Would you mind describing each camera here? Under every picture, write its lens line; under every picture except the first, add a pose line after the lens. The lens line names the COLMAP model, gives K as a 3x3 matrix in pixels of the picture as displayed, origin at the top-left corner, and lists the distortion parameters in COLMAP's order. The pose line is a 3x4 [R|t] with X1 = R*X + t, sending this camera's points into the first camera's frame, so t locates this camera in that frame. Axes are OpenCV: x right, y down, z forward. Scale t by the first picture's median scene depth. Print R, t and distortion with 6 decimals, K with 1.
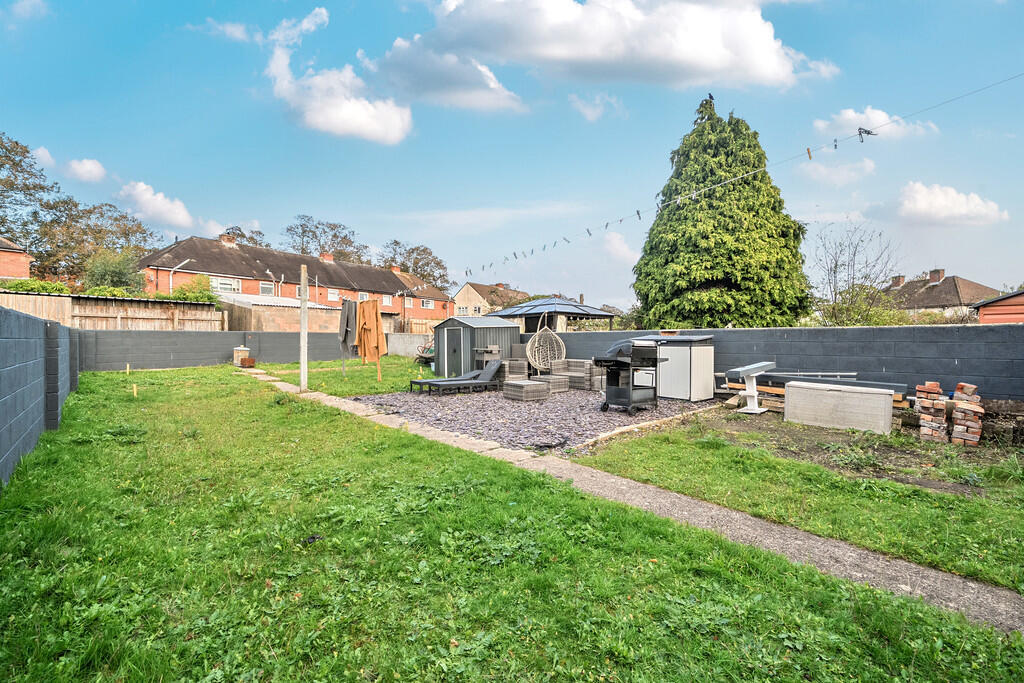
lens RADIAL K [[431.3, 0, 508.0], [0, 431.3, 340.3], [0, 0, 1]] dist [-0.000815, 0.000742]
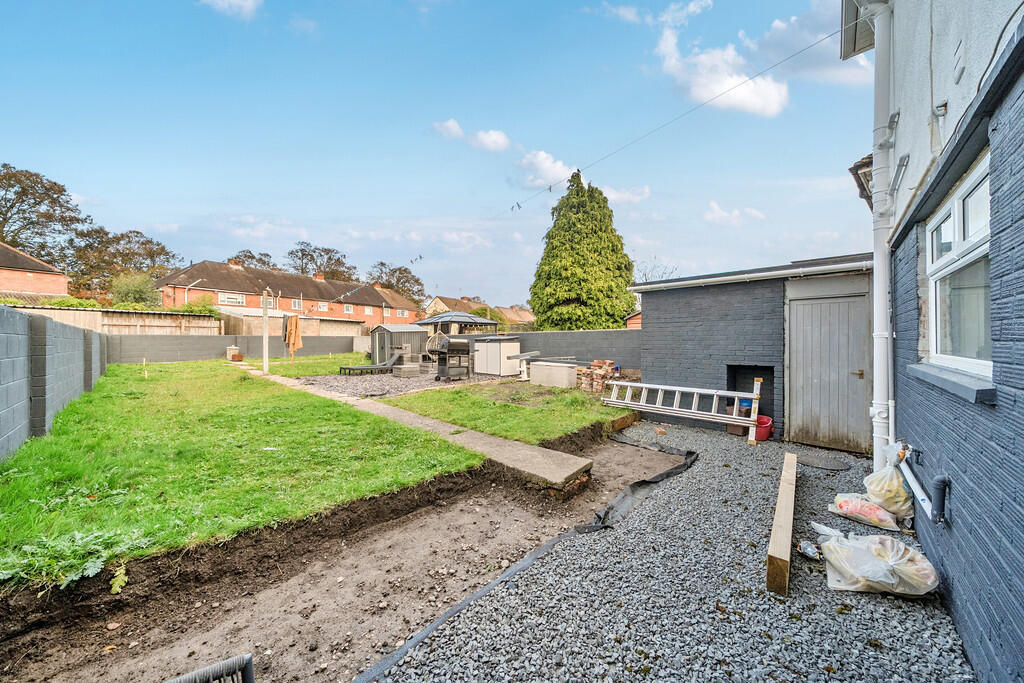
lens RADIAL K [[355.3, 0, 514.5], [0, 355.3, 341.0], [0, 0, 1]] dist [-0.001718, 0.000281]
pose [[0.997756, -0.005786, 0.066698, 0.192296], [0.005935, 0.999980, -0.002043, 0.005212], [-0.066685, 0.002435, 0.997771, -0.185045]]
